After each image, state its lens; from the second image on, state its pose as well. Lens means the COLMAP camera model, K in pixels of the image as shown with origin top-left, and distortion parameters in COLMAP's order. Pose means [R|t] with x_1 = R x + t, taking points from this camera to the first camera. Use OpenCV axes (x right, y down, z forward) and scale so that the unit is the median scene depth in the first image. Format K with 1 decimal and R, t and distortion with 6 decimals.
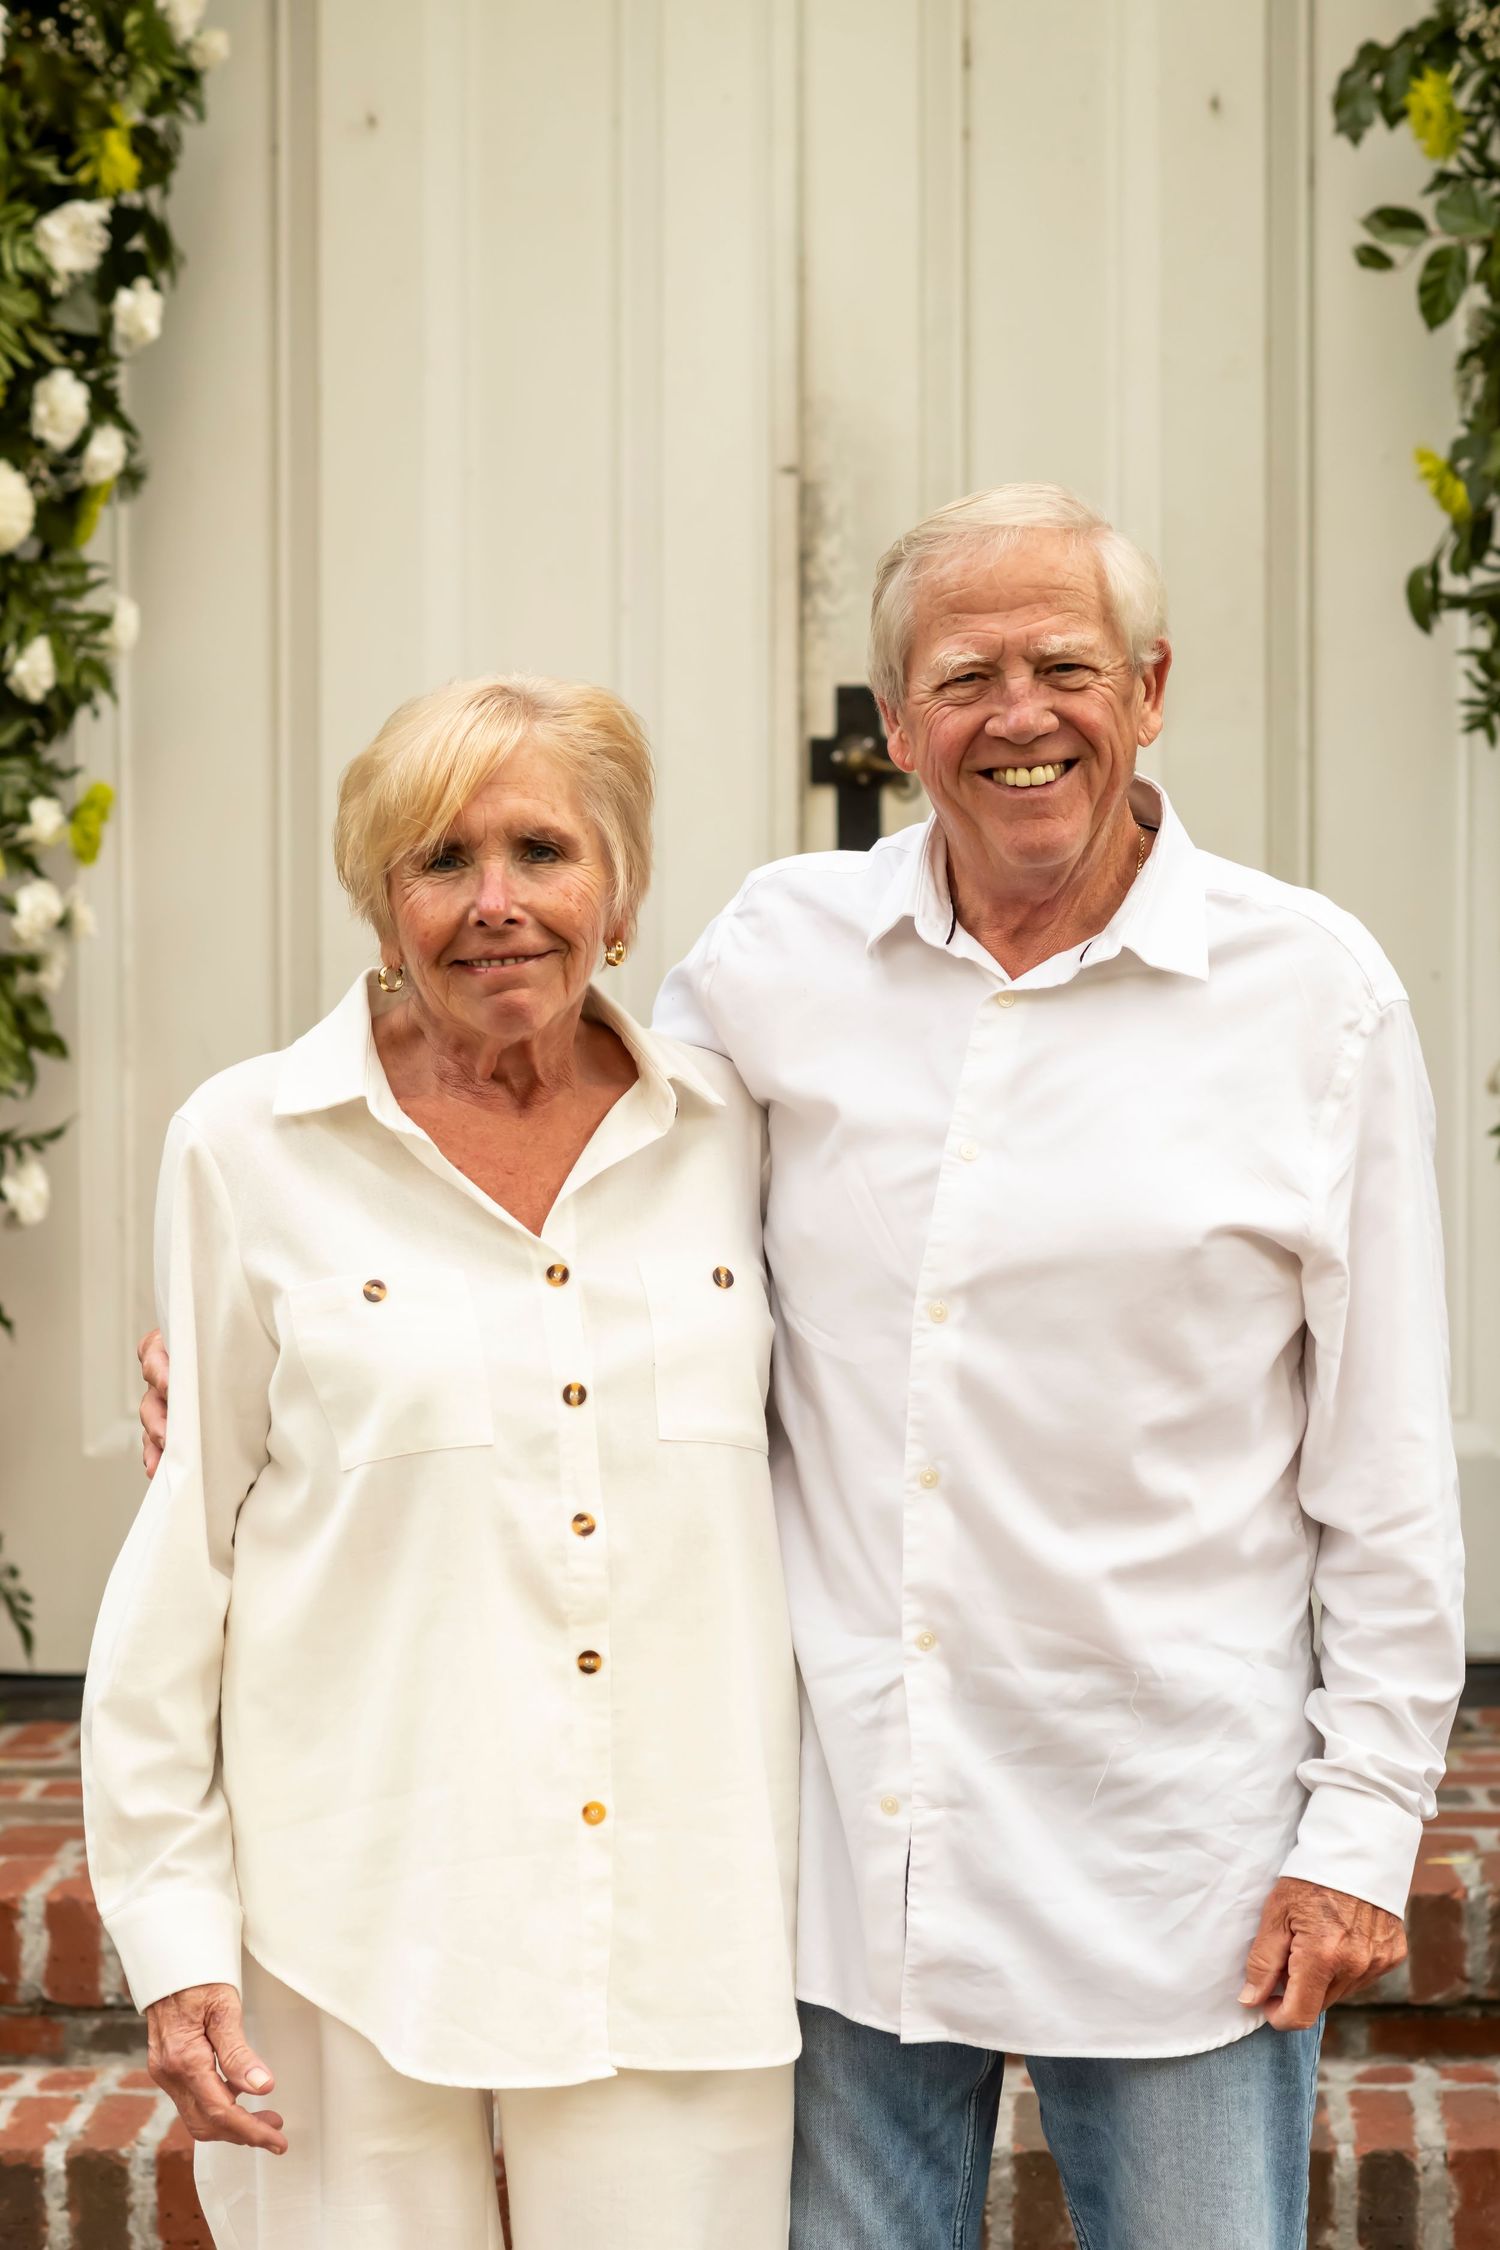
lens RADIAL K [[5581.4, 0, 794.1], [0, 5581.4, 1126.4], [0, 0, 1]] dist [-0.004546, -0.246078]
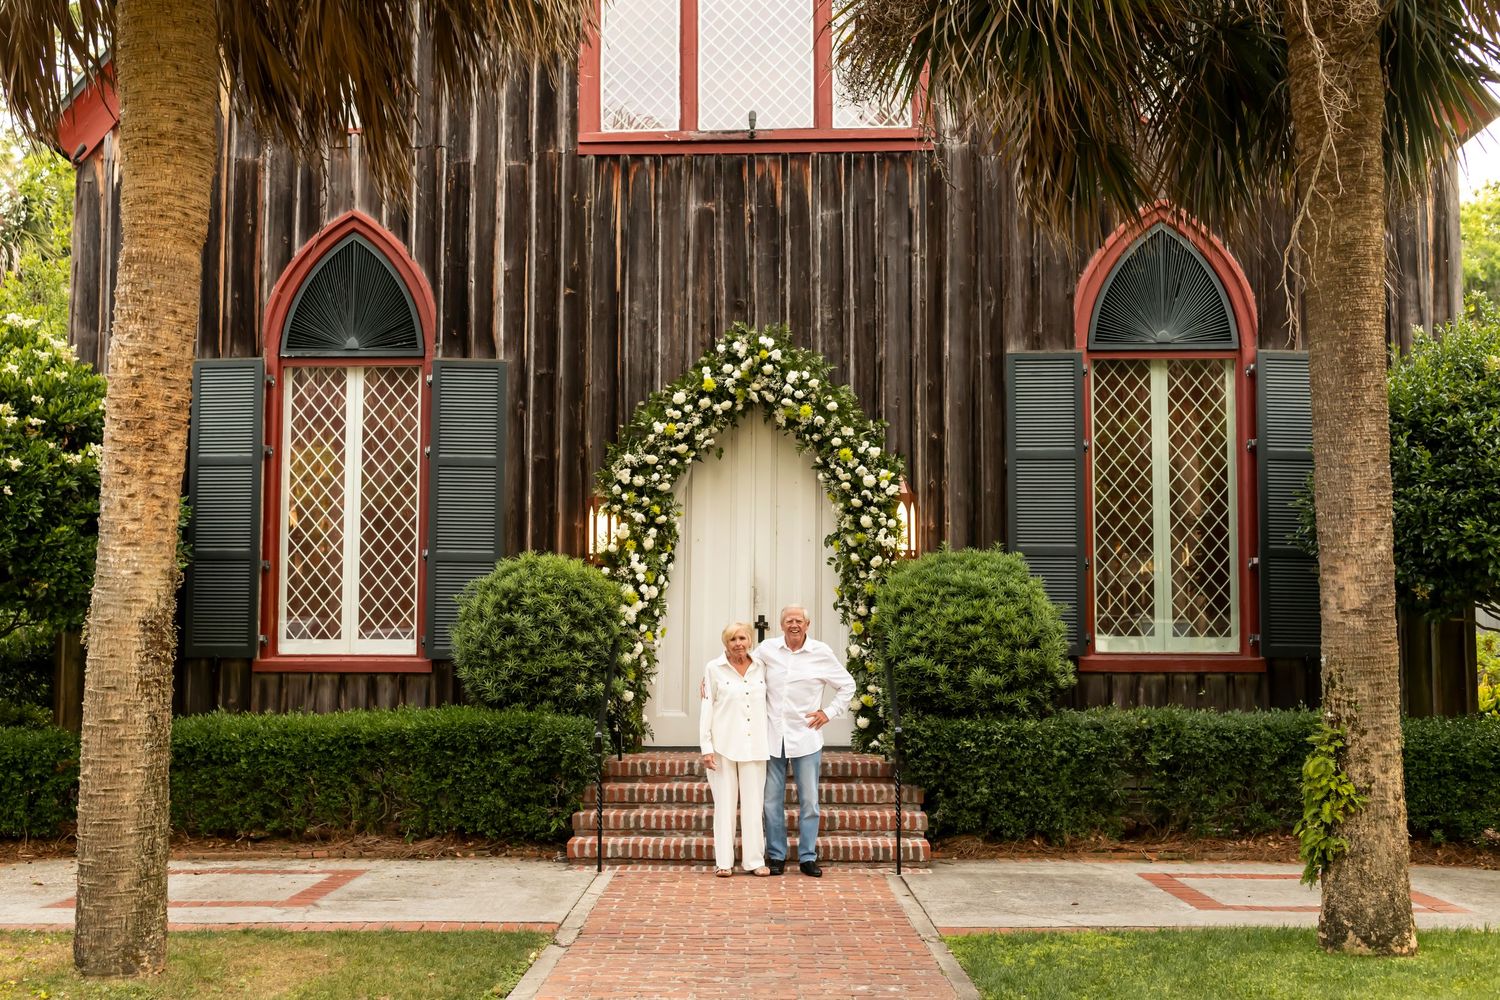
lens RADIAL K [[1553.0, 0, 712.3], [0, 1553.0, 515.5], [0, 0, 1]] dist [0.010508, 0.006746]
pose [[0.999645, 0.015639, 0.021560, -0.108395], [-0.012906, 0.992504, -0.121528, 0.046050], [-0.023299, 0.121207, 0.992354, -1.169901]]
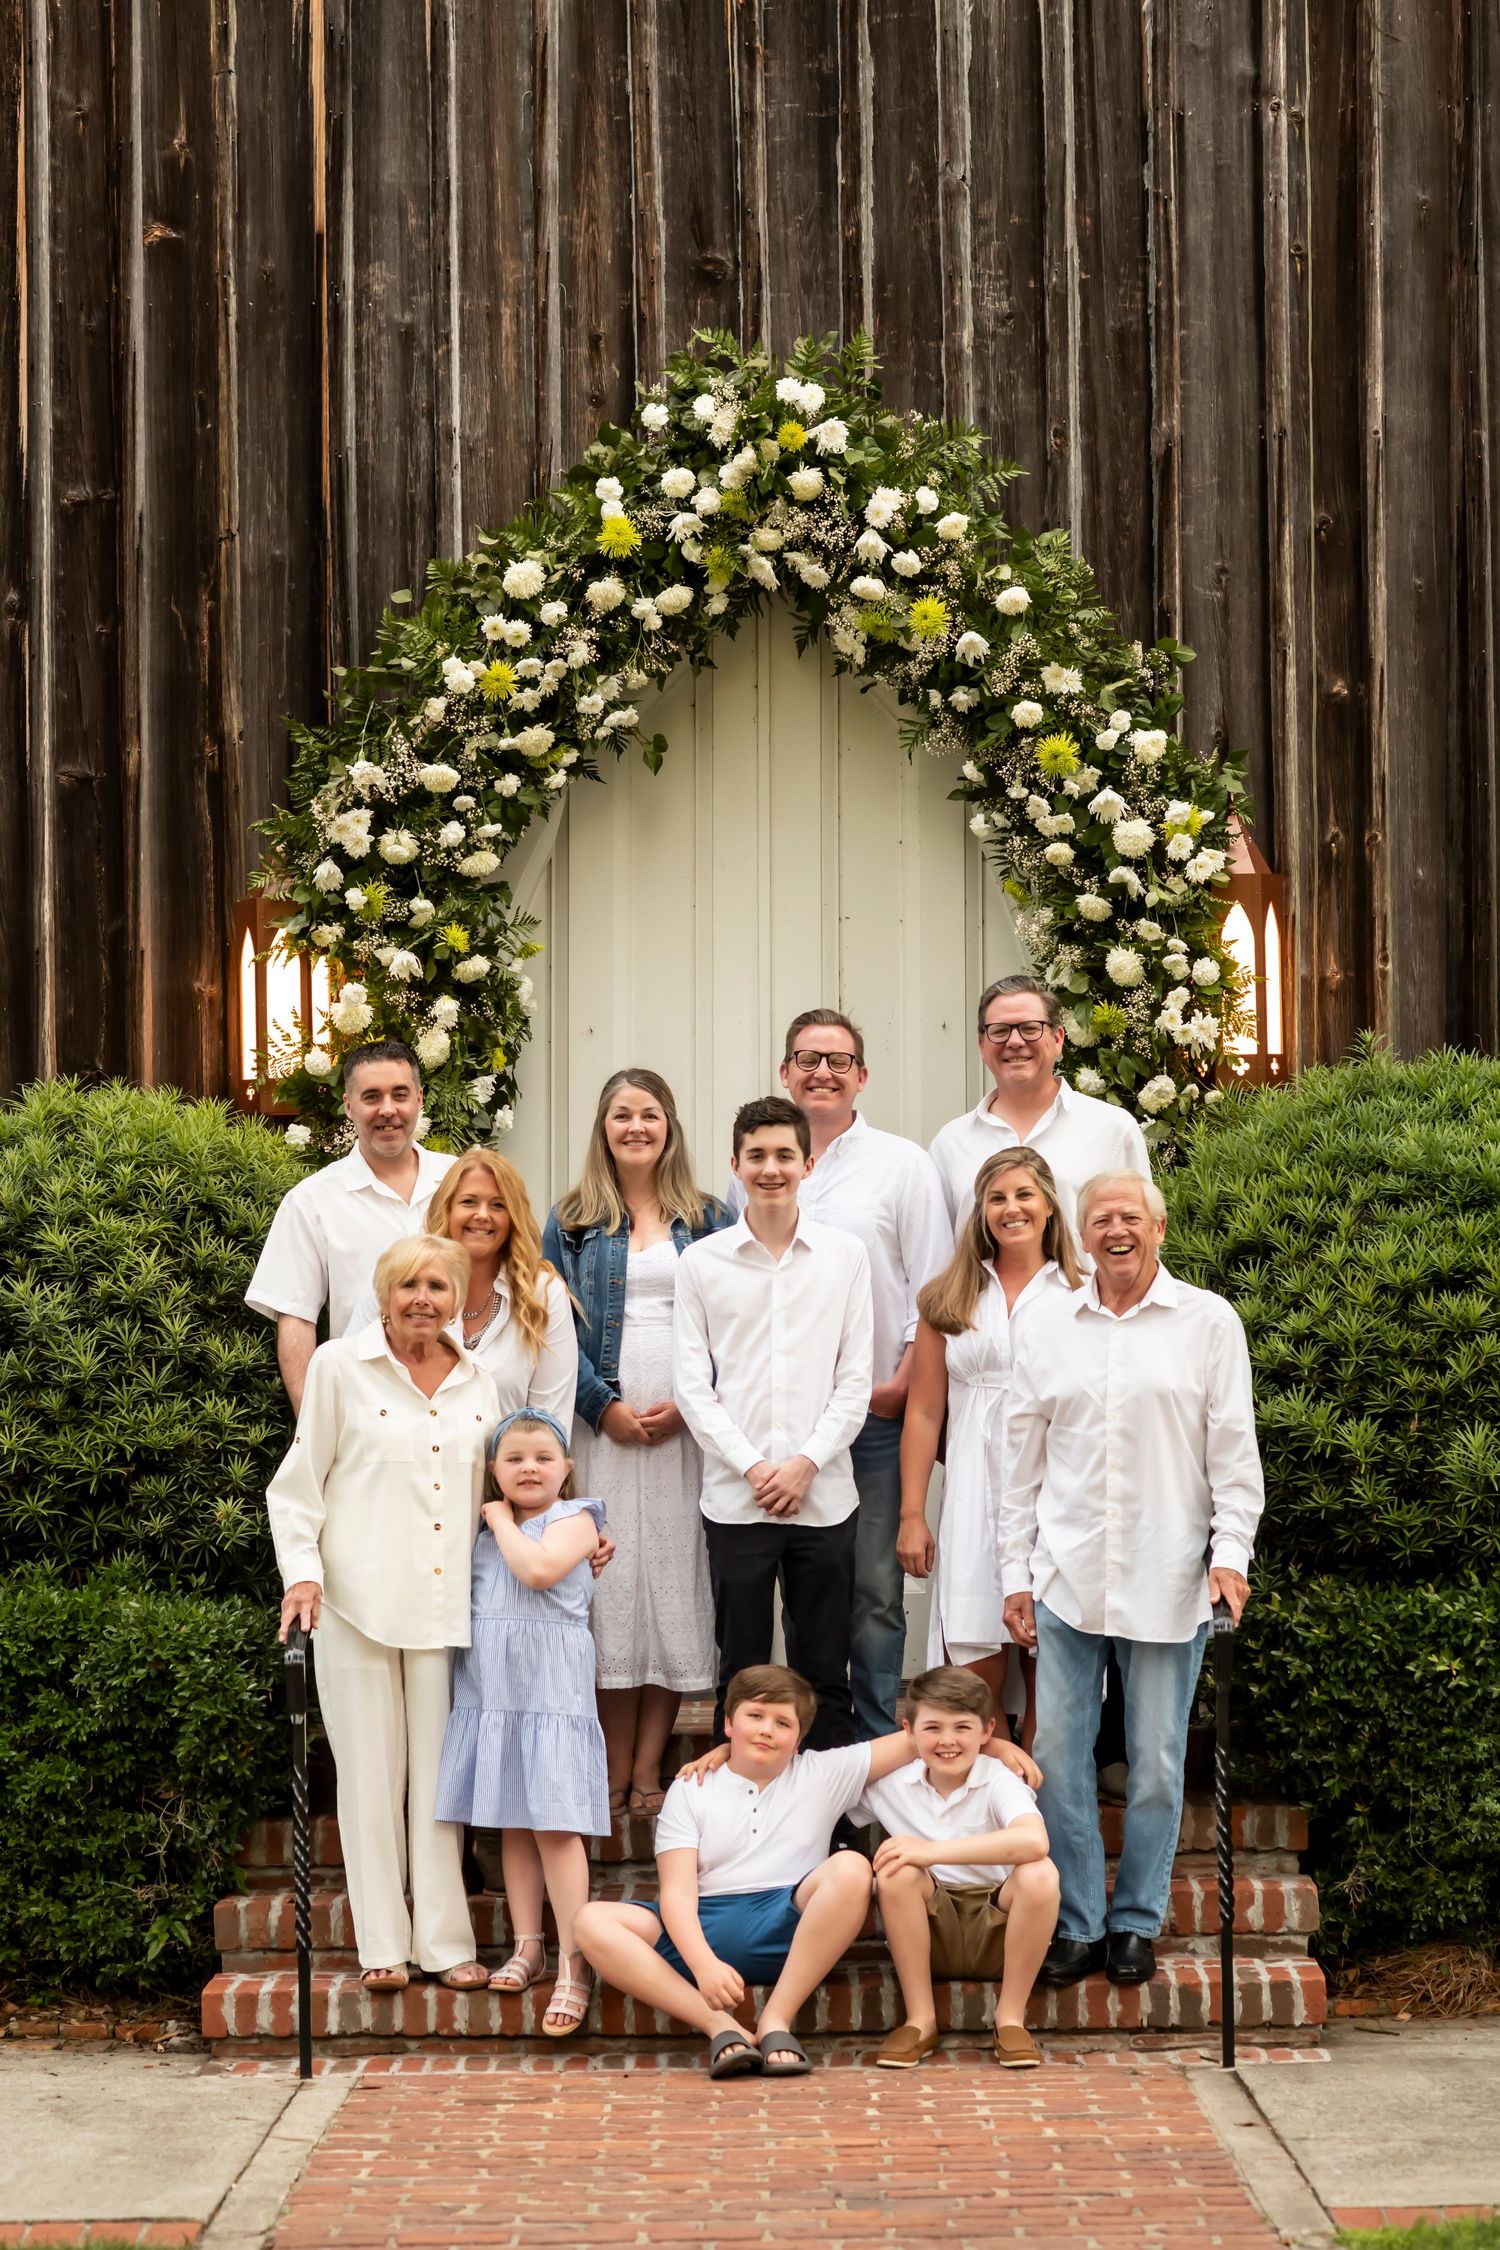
lens RADIAL K [[5581.4, 0, 794.1], [0, 5581.4, 1126.4], [0, 0, 1]] dist [-0.004546, -0.246078]
pose [[0.998578, -0.000420, 0.053308, -0.122325], [0.004347, 0.997280, -0.073575, 0.037869], [-0.053132, 0.073703, 0.995864, -1.447436]]
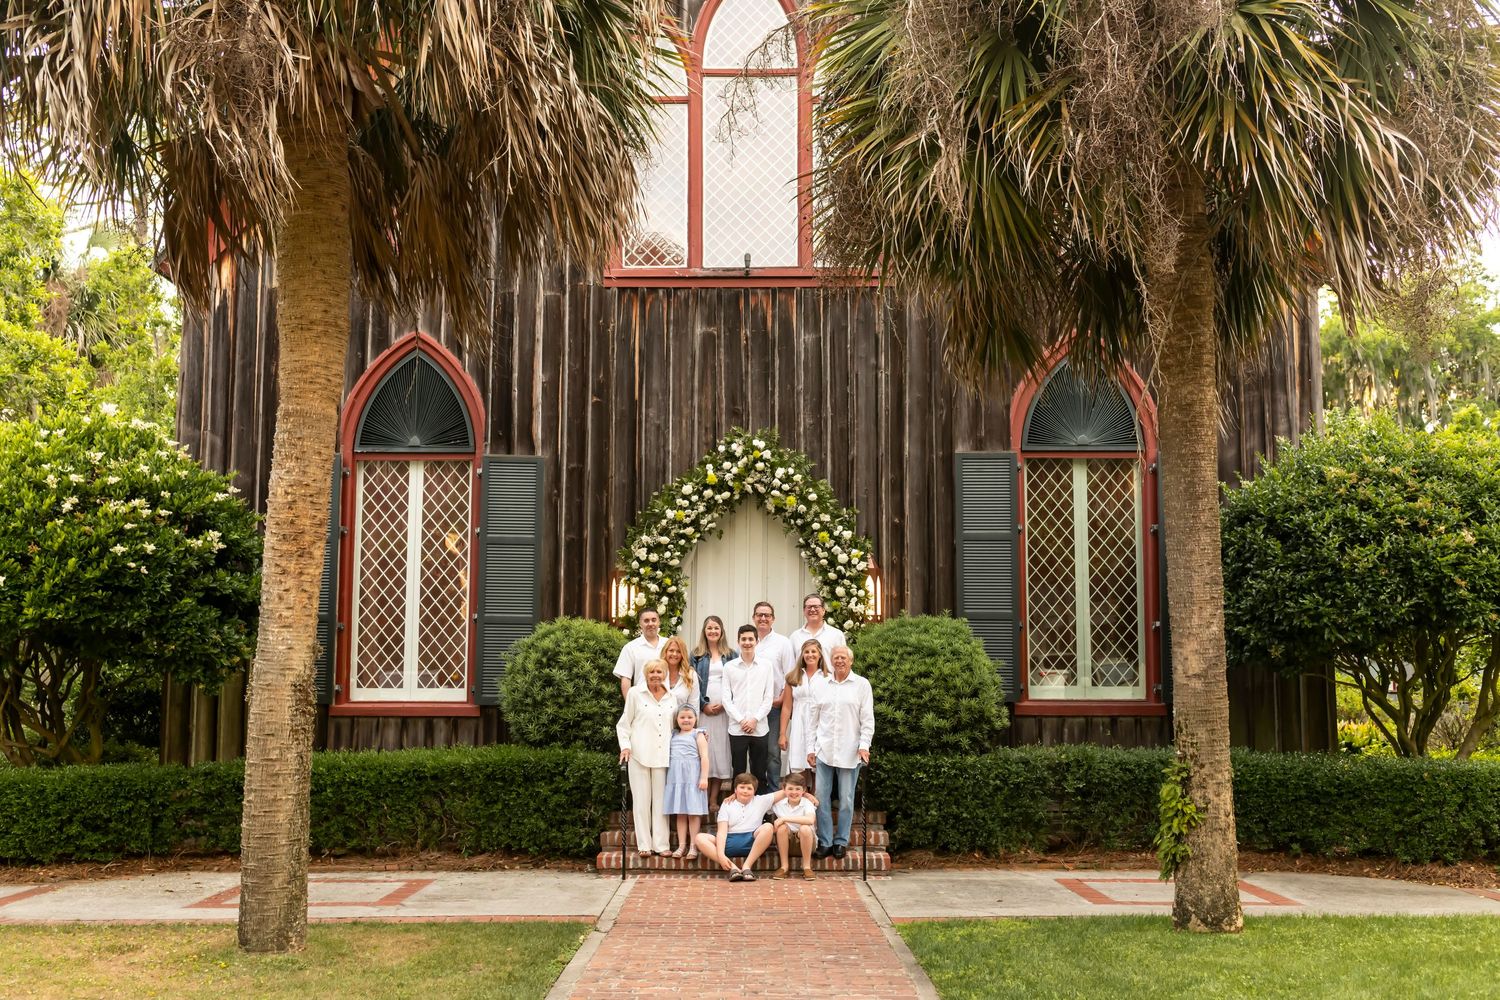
lens RADIAL K [[1496.6, 0, 750.0], [0, 1496.6, 500.0], [0, 0, 1]] dist [0.009641, 0.000823]
pose [[0.998456, 0.019851, 0.051884, -0.135169], [-0.011457, 0.987480, -0.157328, 0.036584], [-0.054358, 0.156491, 0.986183, -1.545218]]
